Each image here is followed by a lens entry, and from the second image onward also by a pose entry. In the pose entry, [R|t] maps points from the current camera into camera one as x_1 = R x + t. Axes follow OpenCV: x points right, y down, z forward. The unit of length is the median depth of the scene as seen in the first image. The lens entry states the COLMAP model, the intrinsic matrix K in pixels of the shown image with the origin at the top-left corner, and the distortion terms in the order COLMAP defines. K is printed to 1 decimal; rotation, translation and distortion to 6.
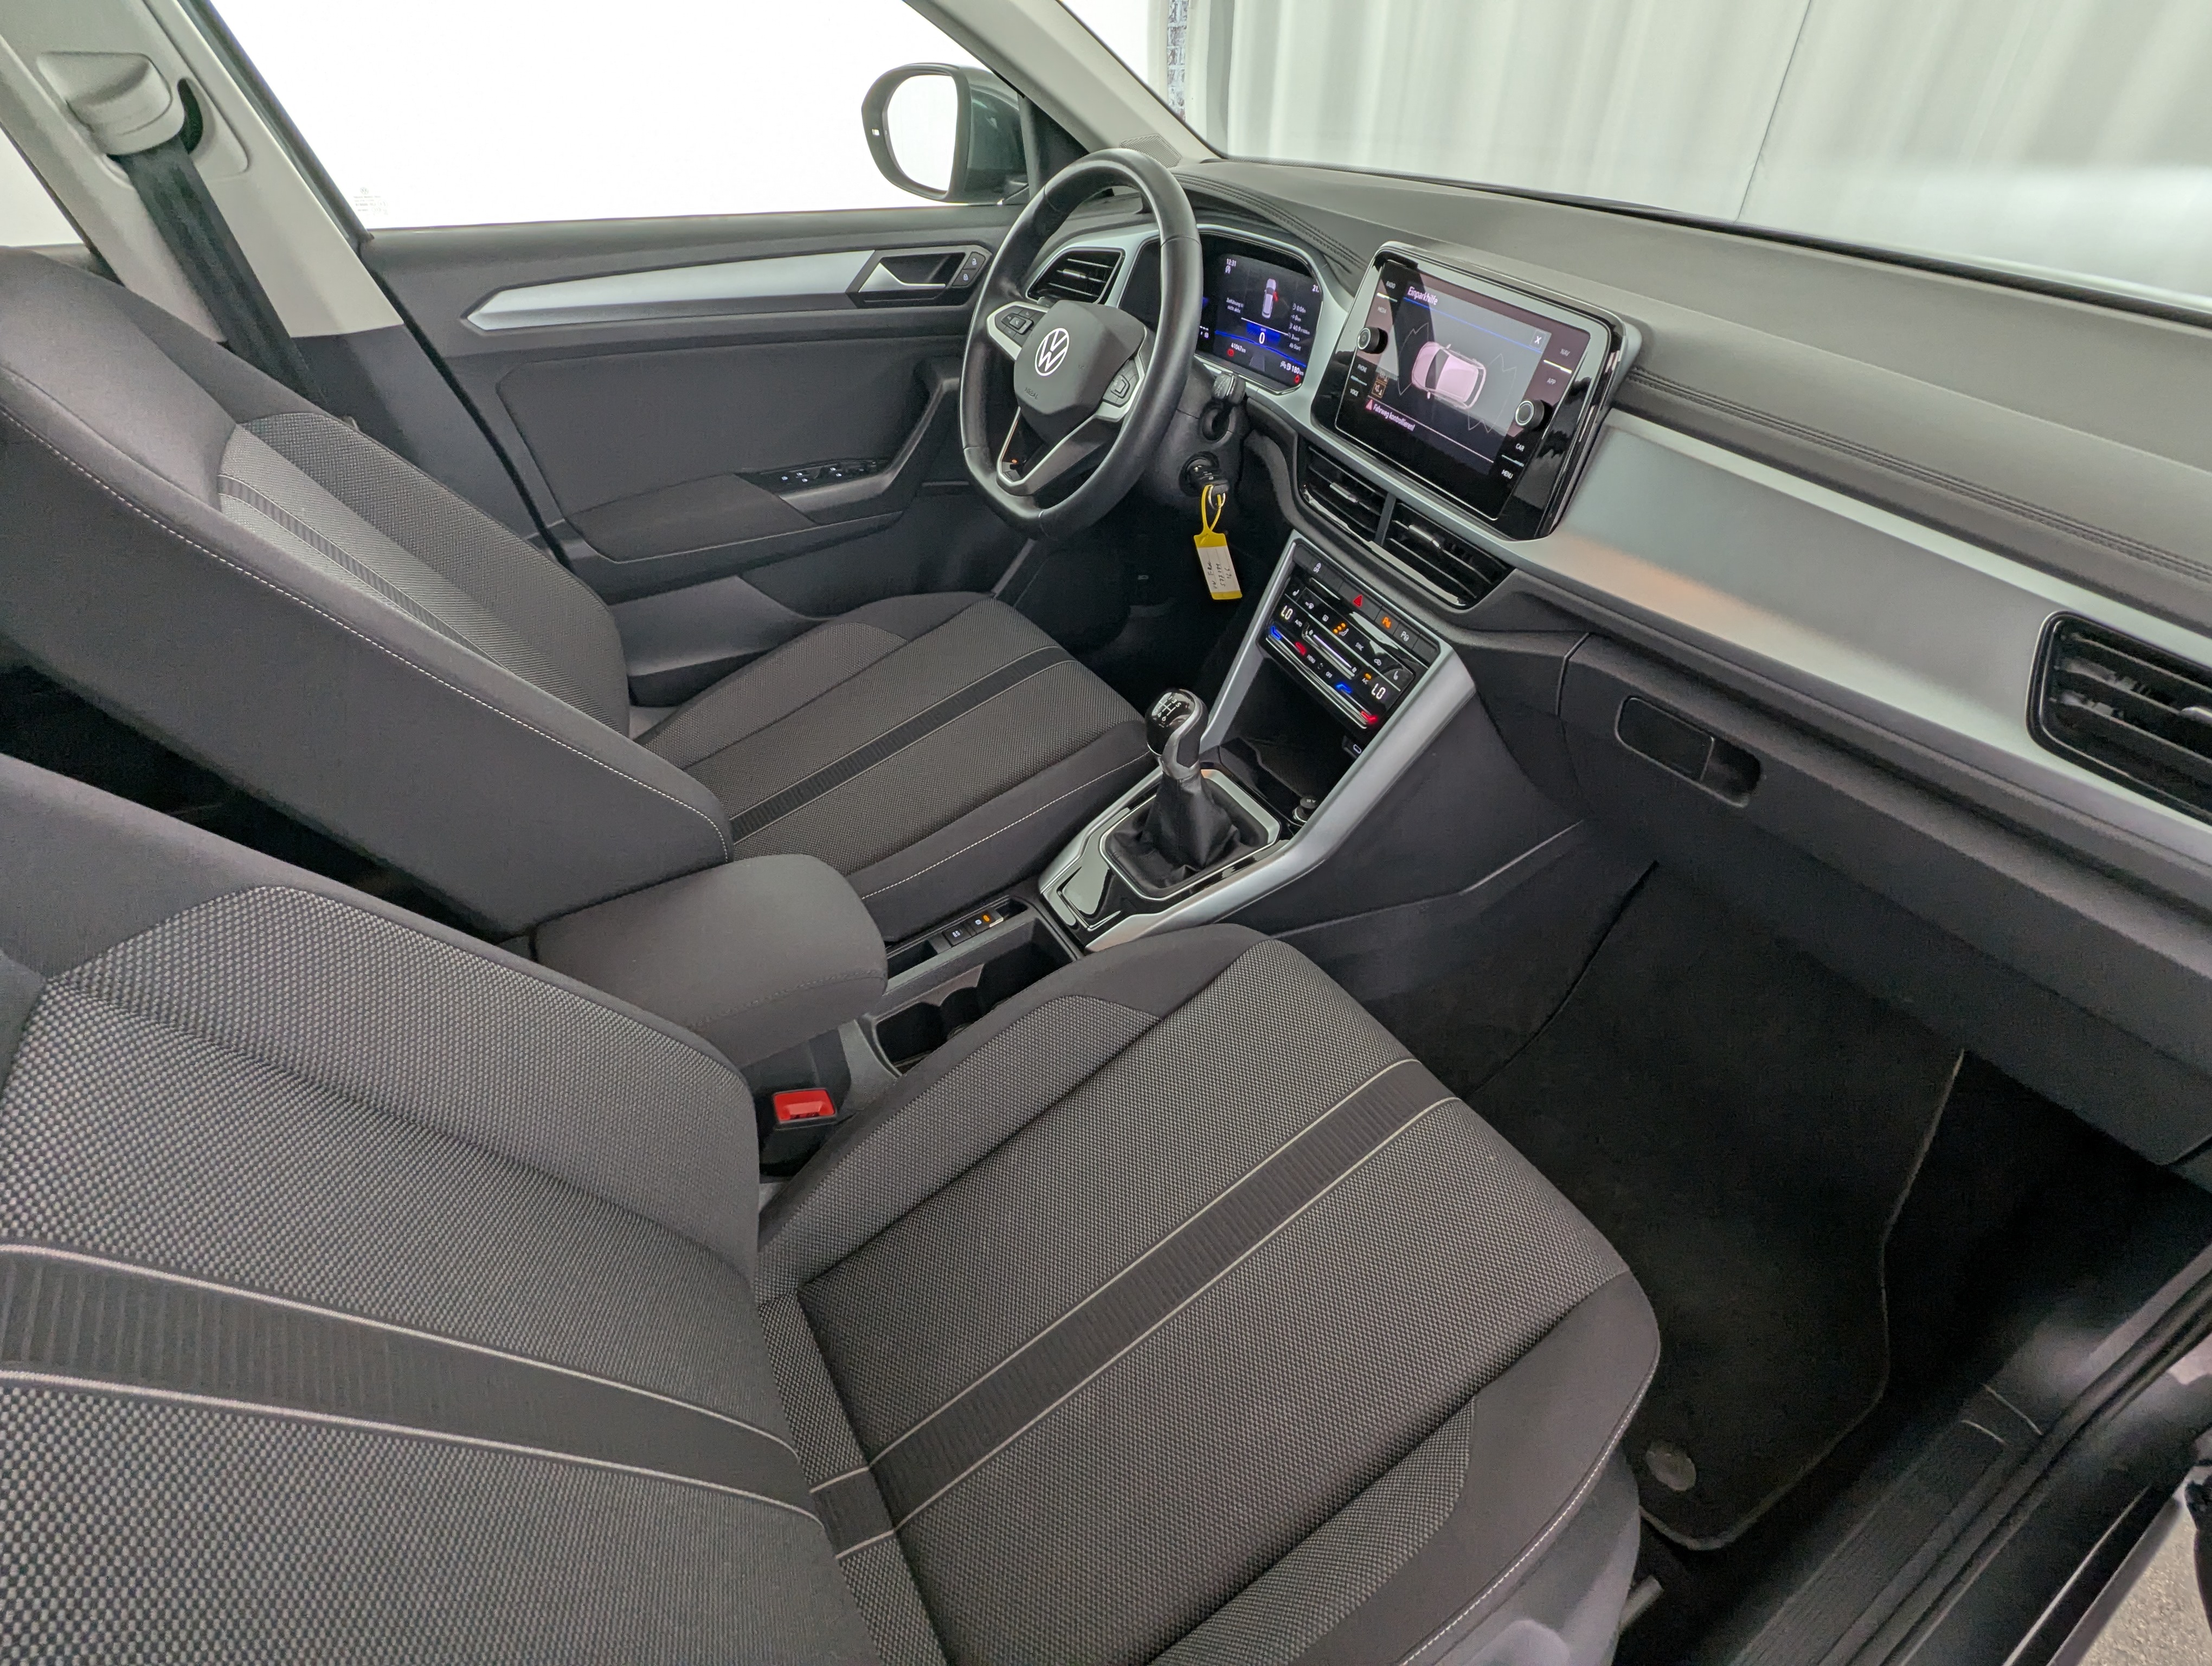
lens RADIAL K [[1058.9, 0, 1106.0], [0, 1058.9, 833.0], [0, 0, 1]] dist [-0.000736, 0.000282]
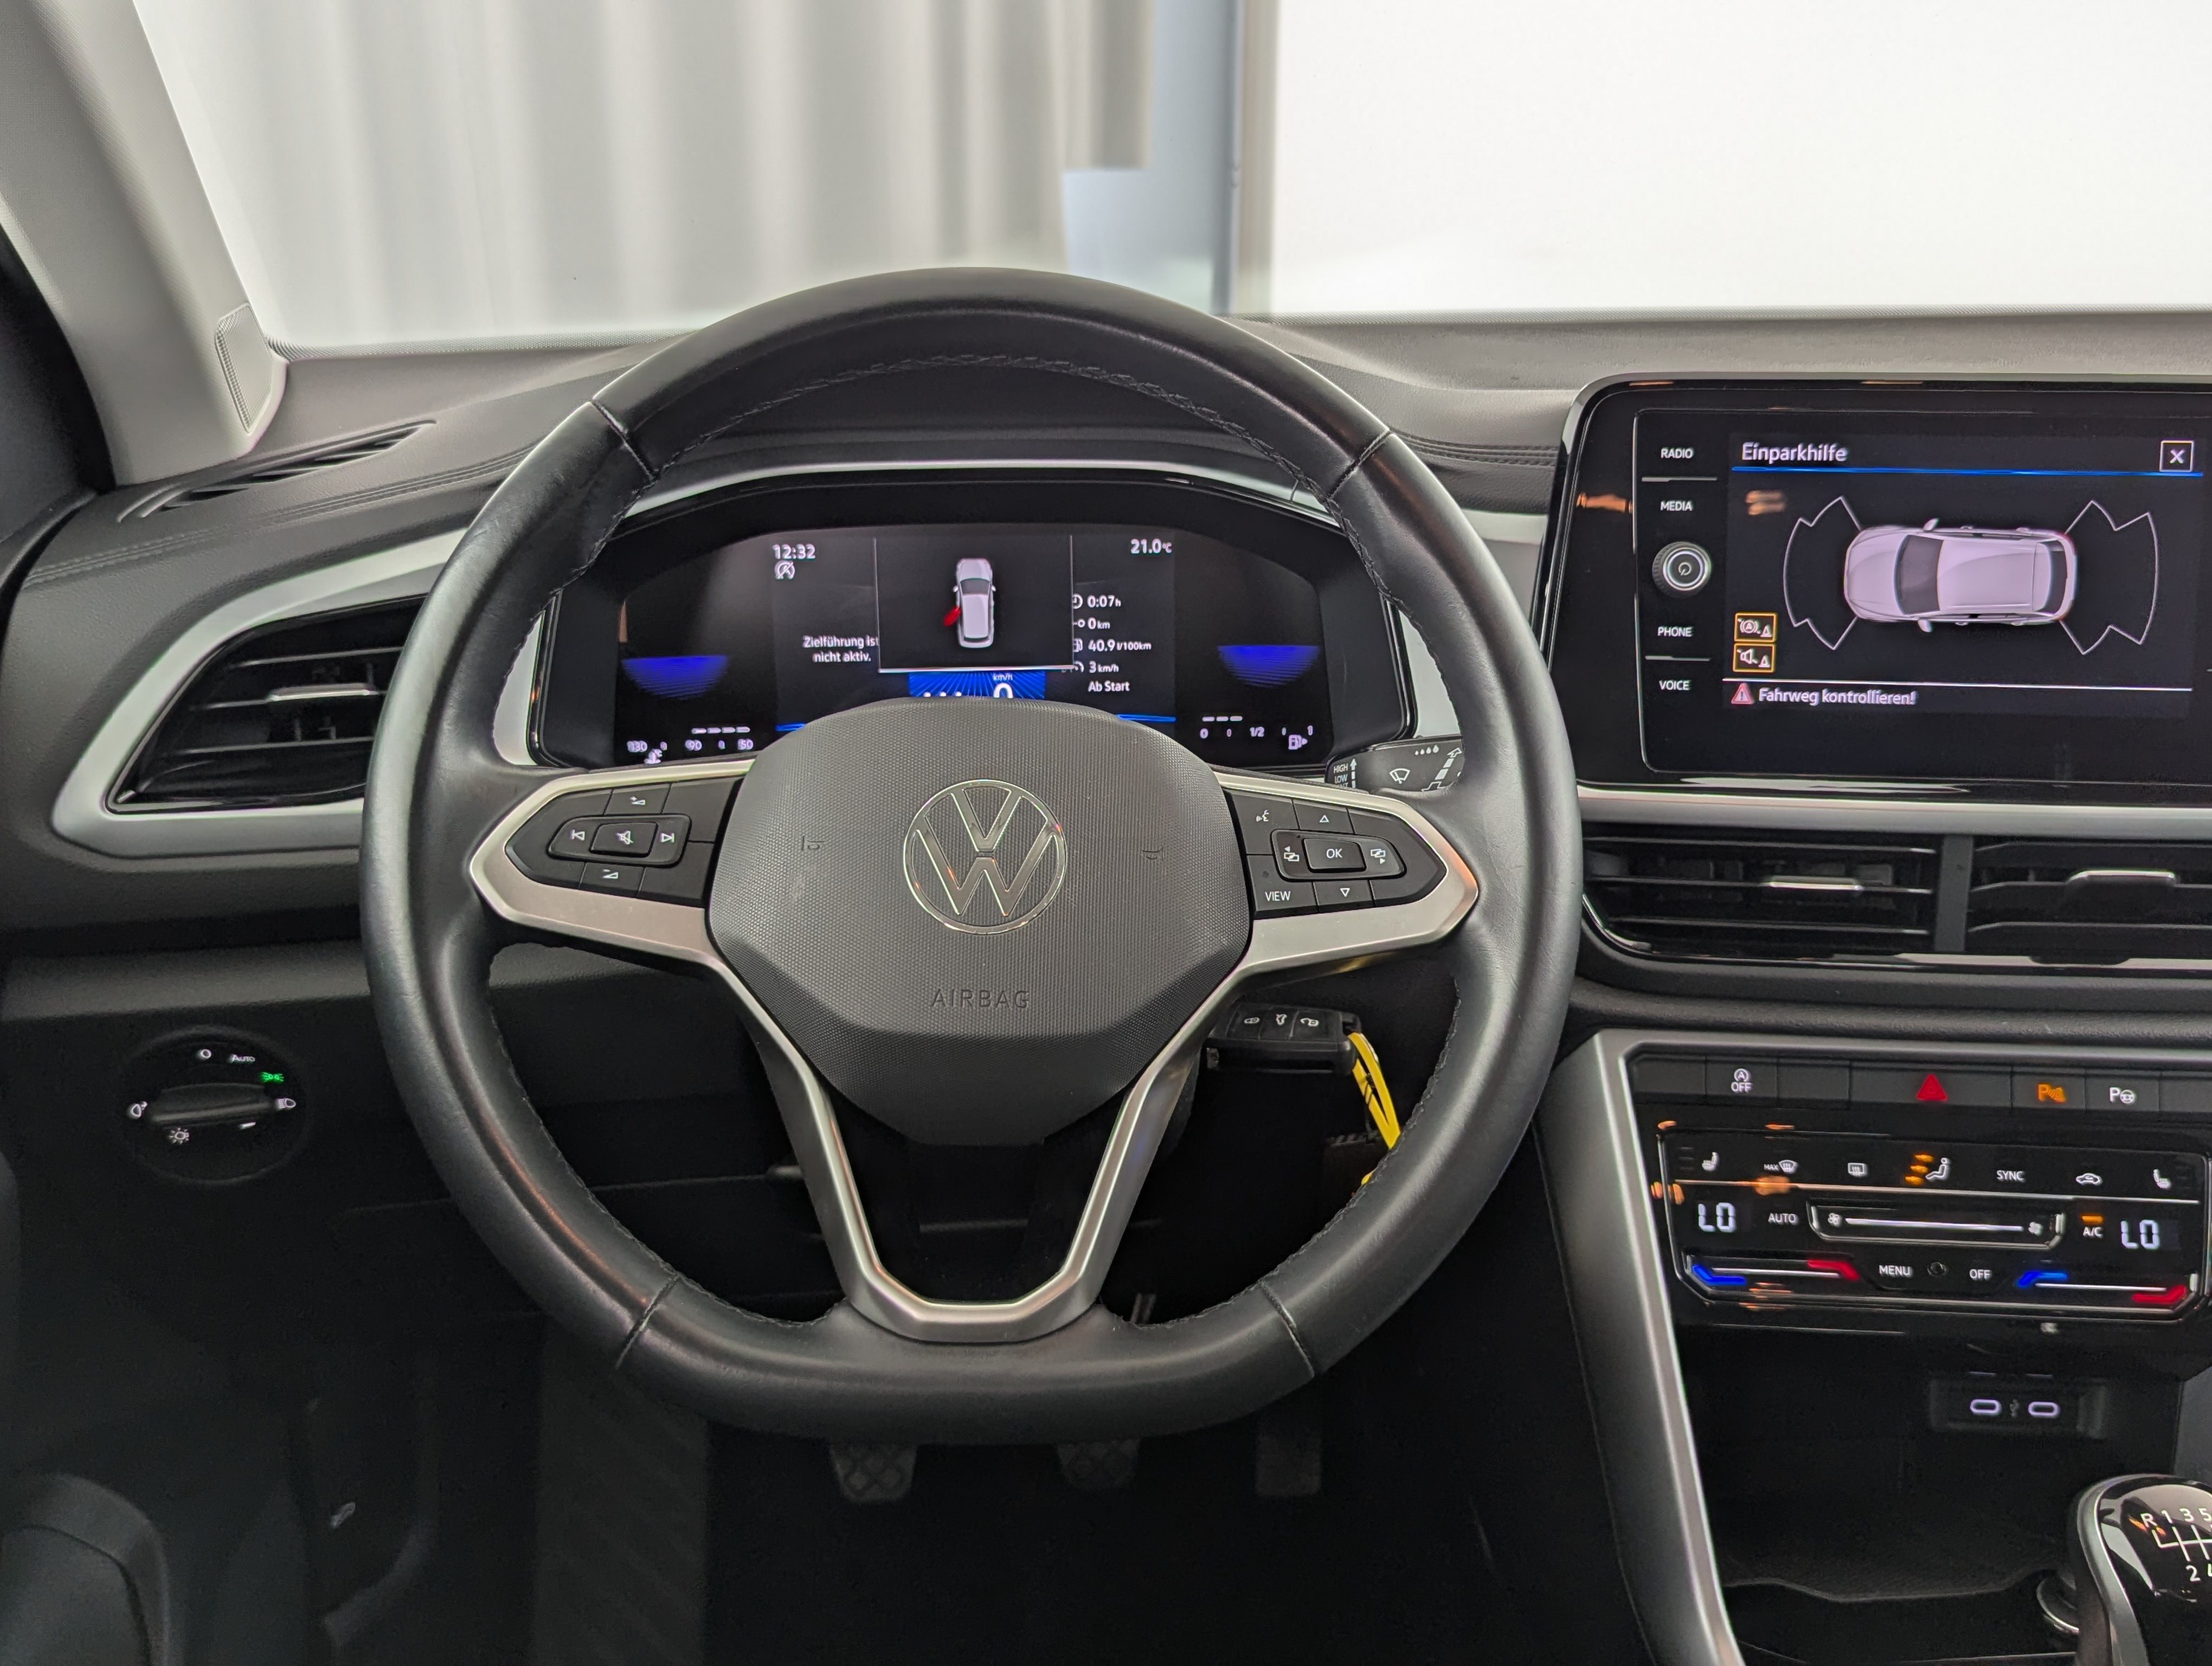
lens RADIAL K [[2088.5, 0, 1111.7], [0, 2088.5, 811.2], [0, 0, 1]] dist [0.028632, -0.000792]
pose [[0.458971, -0.277574, 0.843978, -0.577905], [0.567034, 0.822829, -0.037746, -0.454981], [-0.683972, 0.495889, 0.535049, 0.702711]]
